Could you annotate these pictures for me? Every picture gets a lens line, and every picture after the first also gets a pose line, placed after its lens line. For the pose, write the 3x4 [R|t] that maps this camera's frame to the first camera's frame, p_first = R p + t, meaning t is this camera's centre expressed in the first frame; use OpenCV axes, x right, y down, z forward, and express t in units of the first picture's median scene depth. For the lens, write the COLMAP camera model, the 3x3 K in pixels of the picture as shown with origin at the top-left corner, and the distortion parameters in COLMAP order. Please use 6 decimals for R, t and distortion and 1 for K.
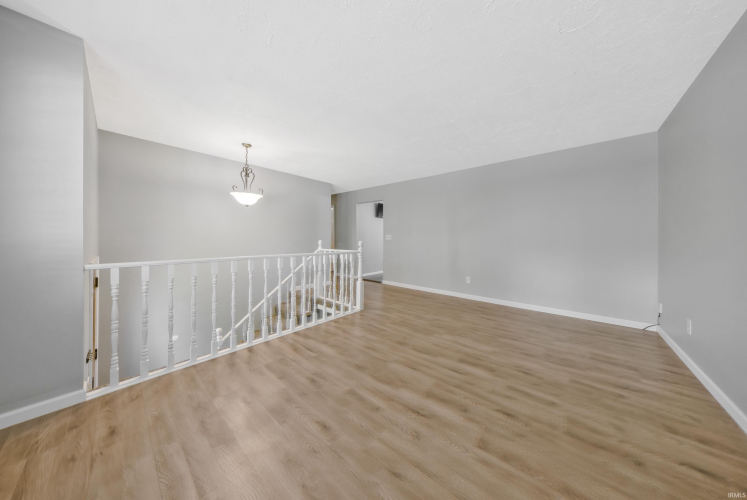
lens RADIAL K [[224.0, 0, 373.7], [0, 224.0, 247.6], [0, 0, 1]] dist [0.001608, 0.000144]
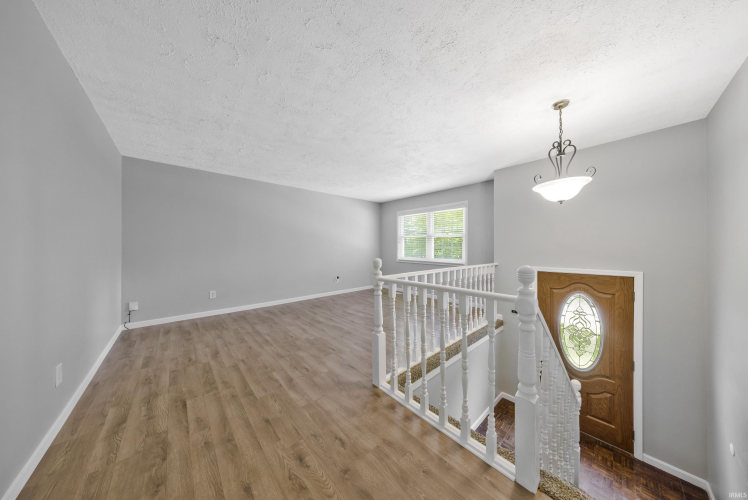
lens RADIAL K [[224.3, 0, 374.2], [0, 224.3, 247.6], [0, 0, 1]] dist [0.001608, 0.000144]
pose [[-0.993601, -0.004403, 0.112857, -0.164922], [0.000710, 0.998977, 0.045225, -0.114408], [-0.112941, 0.045015, -0.992582, 2.267359]]
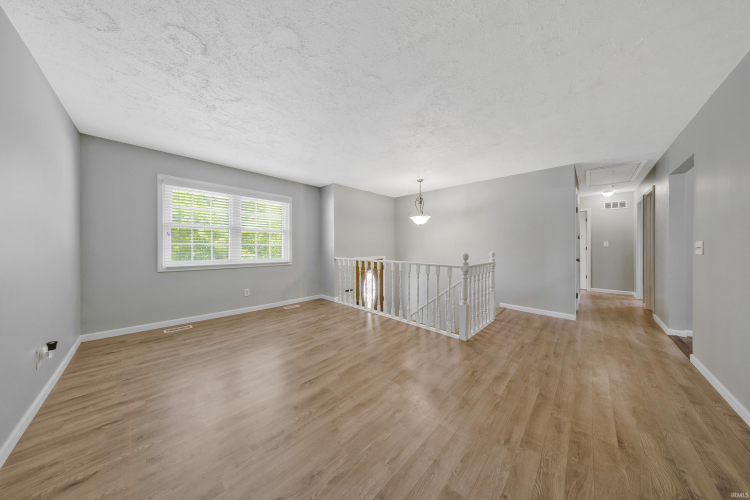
lens RADIAL K [[224.9, 0, 375.2], [0, 224.9, 247.6], [0, 0, 1]] dist [0.001608, 0.000144]
pose [[-0.037472, -0.003422, -0.999292, 1.089763], [-0.047178, 0.998885, -0.001652, -0.040349], [0.998183, 0.047083, -0.037591, 1.046950]]
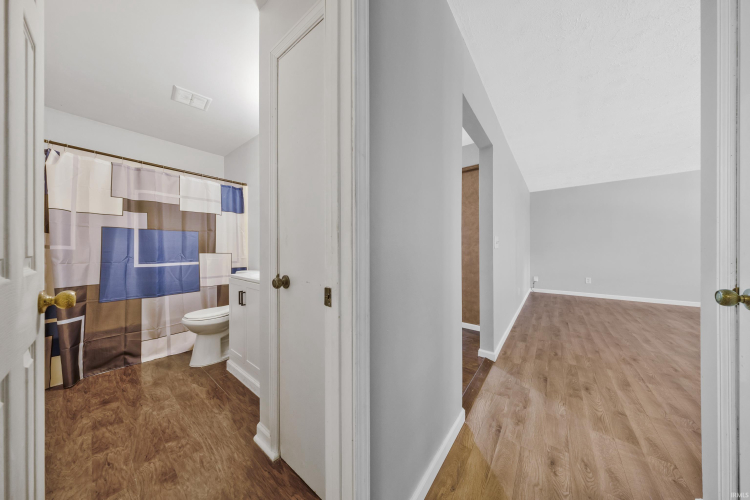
lens RADIAL K [[224.9, 0, 375.2], [0, 224.9, 247.6], [0, 0, 1]] dist [0.001608, 0.000144]
pose [[-0.057082, -0.002576, 0.998366, -0.798982], [0.051727, 0.998646, 0.005534, -0.117366], [-0.997029, 0.051958, -0.056871, 2.877809]]
